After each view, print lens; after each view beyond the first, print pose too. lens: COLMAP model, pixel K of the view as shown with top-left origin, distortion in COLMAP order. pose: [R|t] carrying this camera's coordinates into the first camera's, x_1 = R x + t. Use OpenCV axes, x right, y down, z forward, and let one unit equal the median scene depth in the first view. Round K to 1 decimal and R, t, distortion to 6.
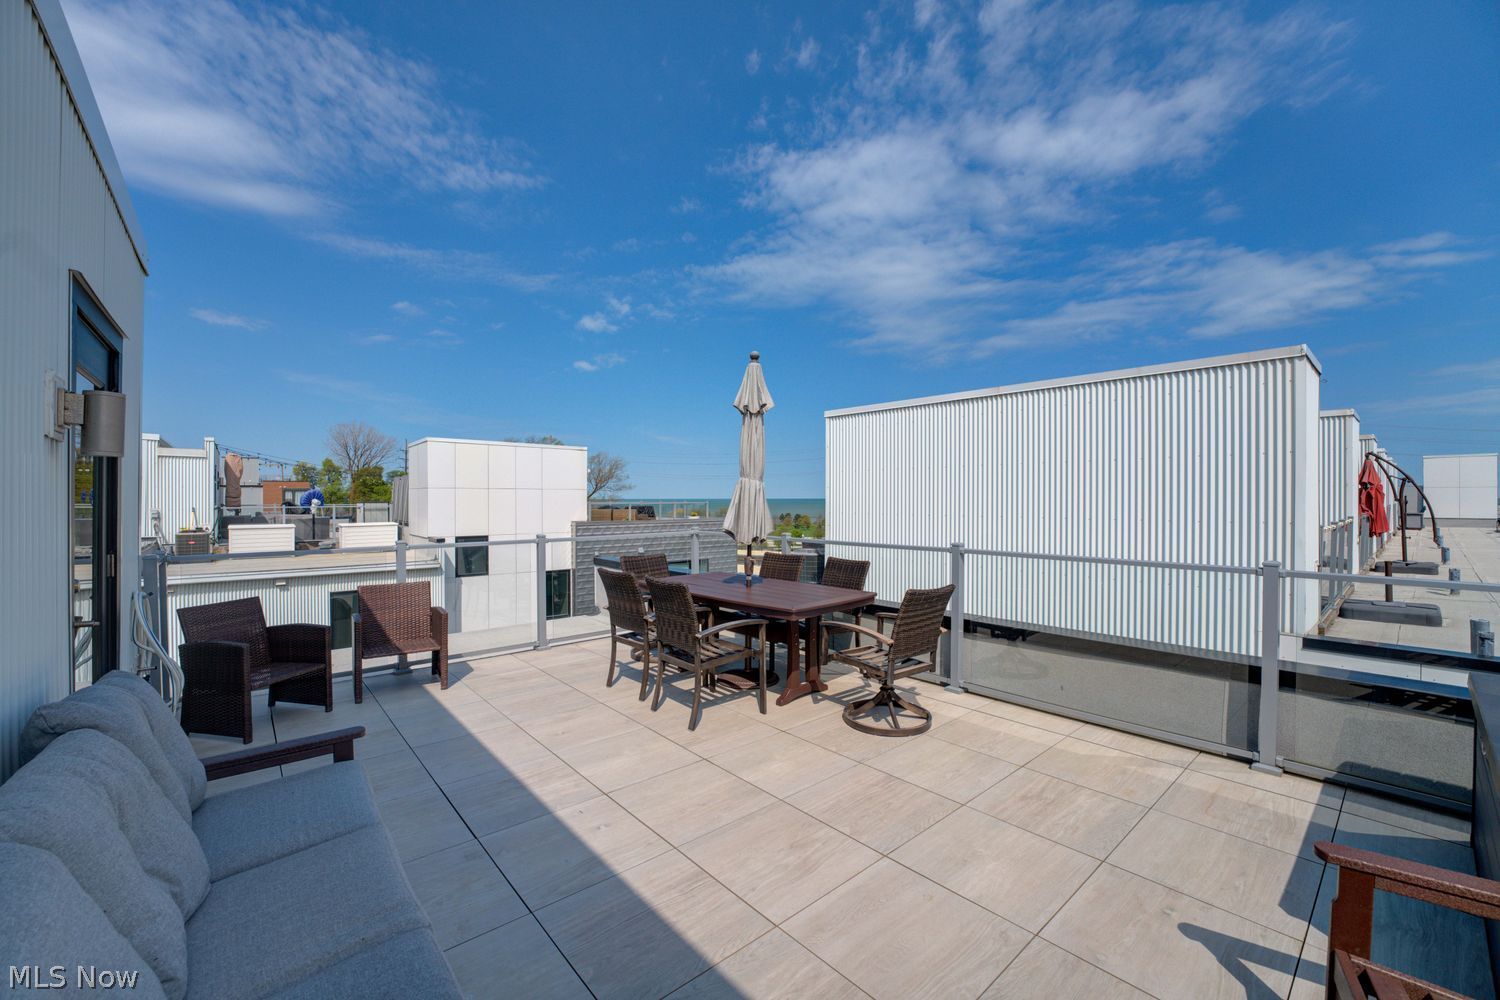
lens RADIAL K [[602.1, 0, 744.9], [0, 602.1, 497.7], [0, 0, 1]] dist [-0.021217, -0.000149]
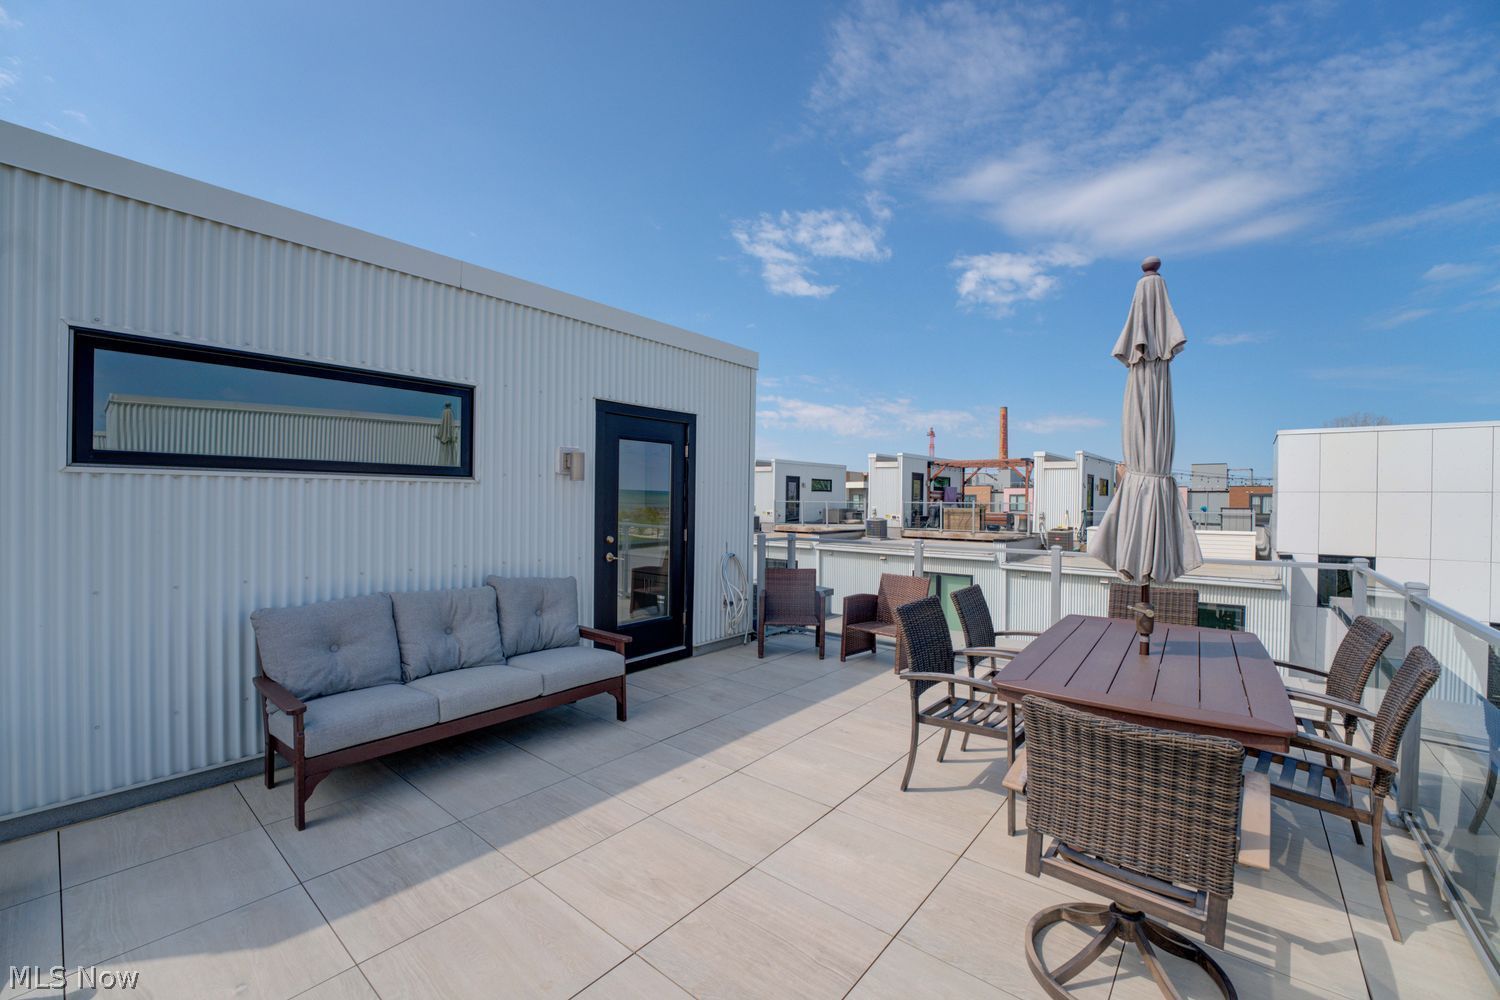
lens RADIAL K [[602.1, 0, 744.5], [0, 602.1, 502.9], [0, 0, 1]] dist [-0.021217, -0.000149]
pose [[0.164368, 0.007454, -0.986371, 0.715254], [-0.007847, 0.999950, 0.006249, -0.002442], [0.986368, 0.006713, 0.164418, 0.699453]]
